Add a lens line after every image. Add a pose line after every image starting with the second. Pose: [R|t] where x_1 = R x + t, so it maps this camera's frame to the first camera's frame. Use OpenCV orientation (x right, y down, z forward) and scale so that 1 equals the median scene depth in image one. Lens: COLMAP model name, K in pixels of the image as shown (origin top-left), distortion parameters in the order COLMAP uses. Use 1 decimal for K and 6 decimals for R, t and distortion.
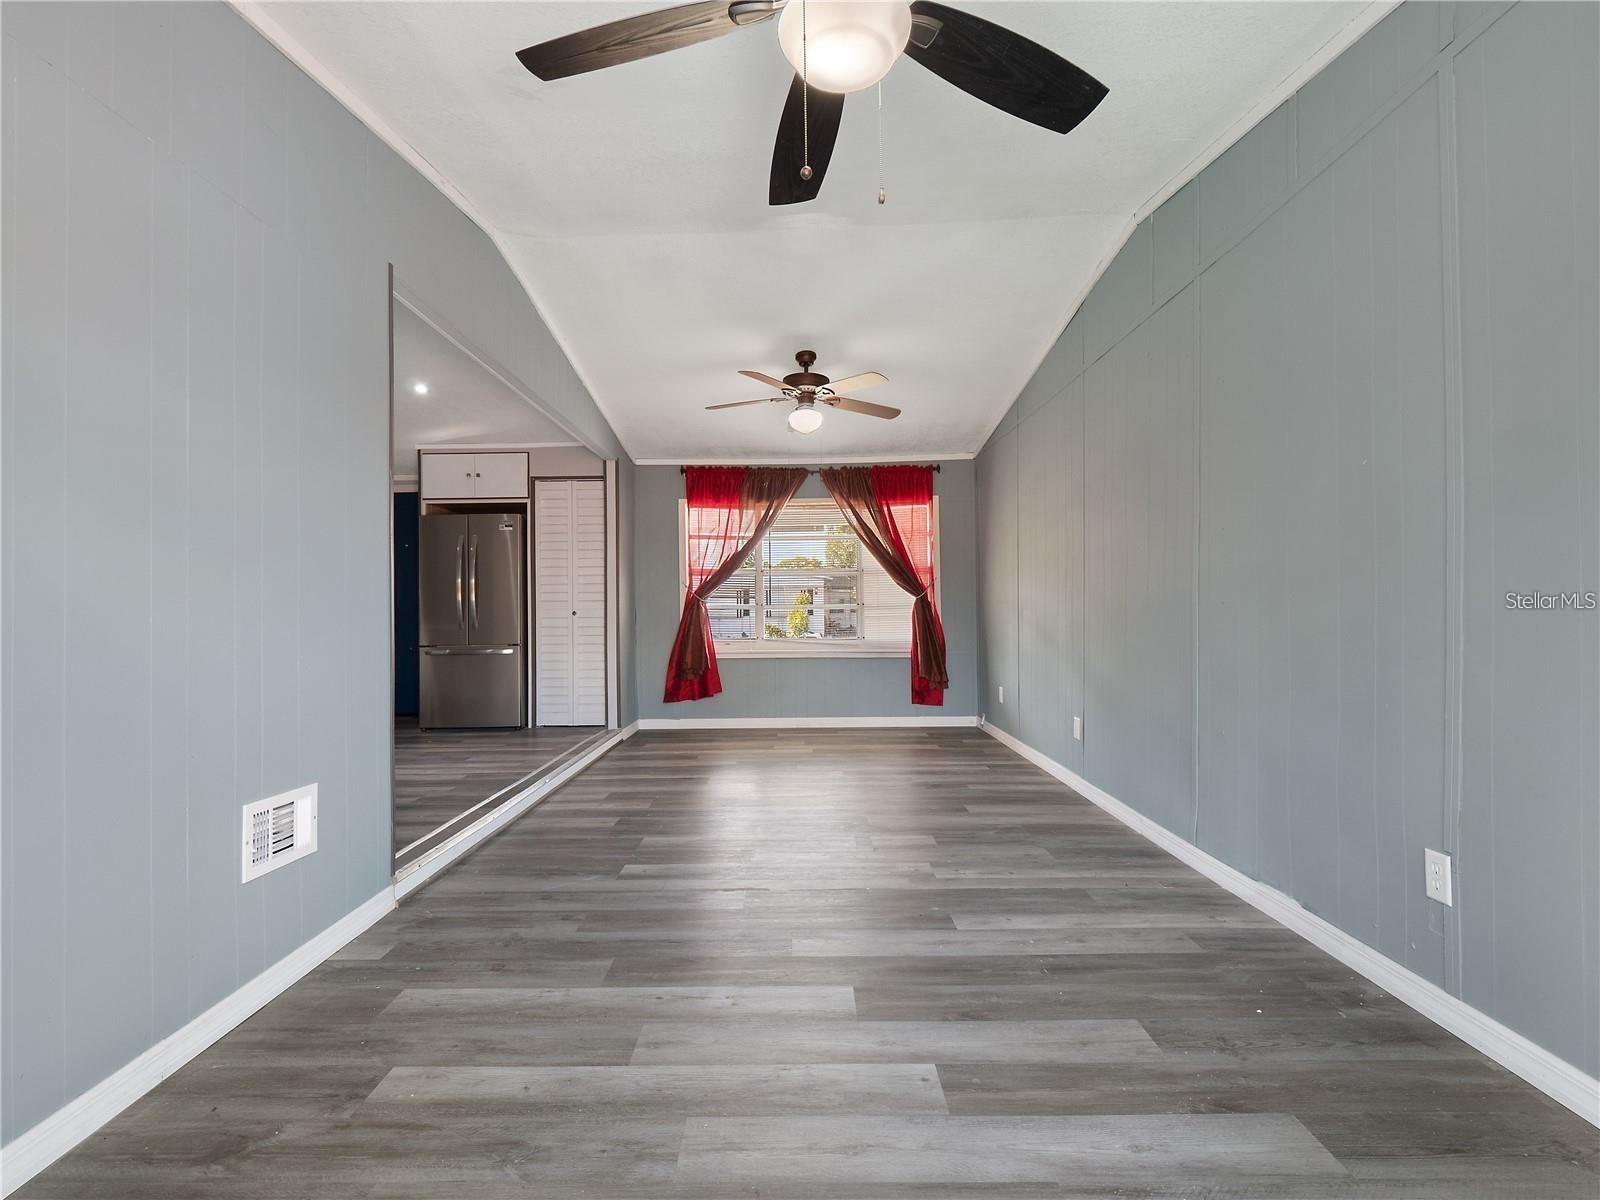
lens RADIAL K [[762.5, 0, 765.9], [0, 762.5, 593.1], [0, 0, 1]] dist [-0.013863, -0.002366]
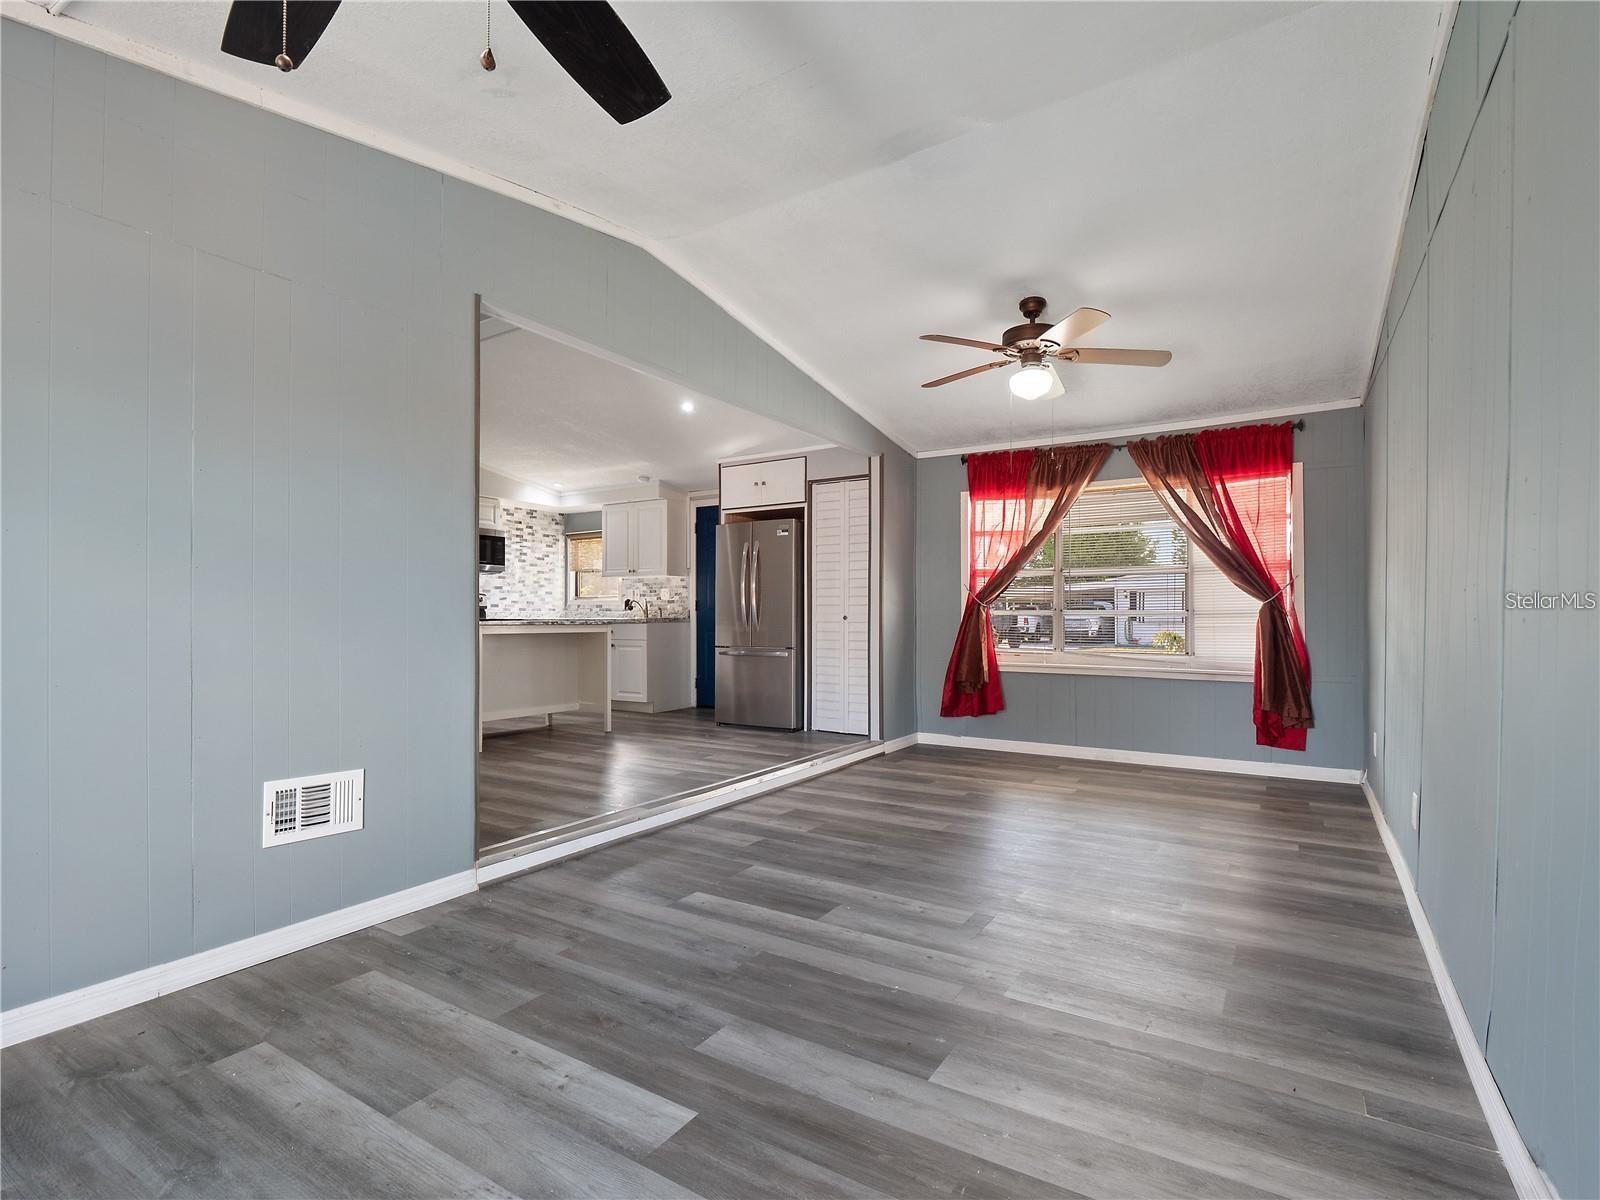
lens RADIAL K [[762.5, 0, 786.2], [0, 762.5, 611.0], [0, 0, 1]] dist [-0.013863, -0.002366]
pose [[0.854320, 0.008039, -0.519685, 0.195332], [0.002796, 0.999795, 0.020063, -0.002120], [0.519740, -0.018594, 0.854122, 0.134476]]
